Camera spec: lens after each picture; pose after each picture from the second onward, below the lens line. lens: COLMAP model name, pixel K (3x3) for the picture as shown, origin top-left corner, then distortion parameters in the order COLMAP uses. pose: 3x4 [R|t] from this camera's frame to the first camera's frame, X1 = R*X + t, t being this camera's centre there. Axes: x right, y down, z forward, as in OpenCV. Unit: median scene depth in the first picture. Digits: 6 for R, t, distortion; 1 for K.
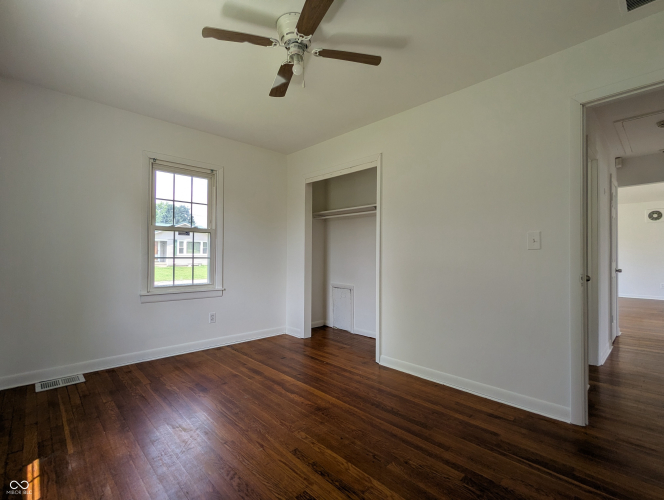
lens RADIAL K [[317.2, 0, 332.5], [0, 317.2, 252.6], [0, 0, 1]] dist [0.002842, 0.001617]
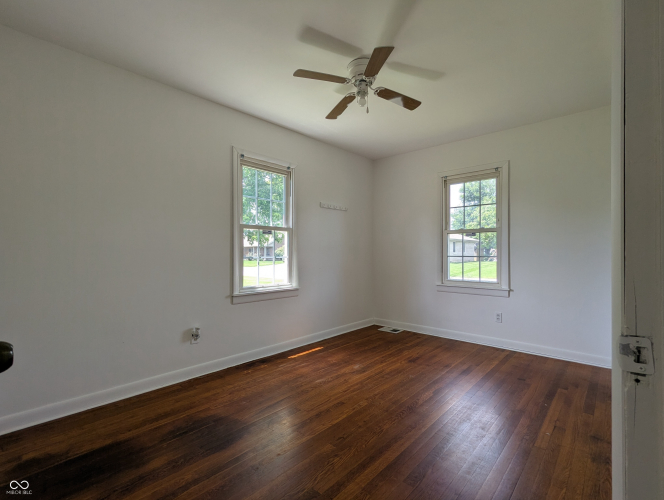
lens RADIAL K [[317.2, 0, 332.5], [0, 317.2, 252.6], [0, 0, 1]] dist [0.002842, 0.001617]
pose [[0.071997, -0.004623, -0.997394, 0.642135], [0.012039, 0.999920, -0.003766, 0.001536], [0.997332, -0.011736, 0.072047, 0.466608]]
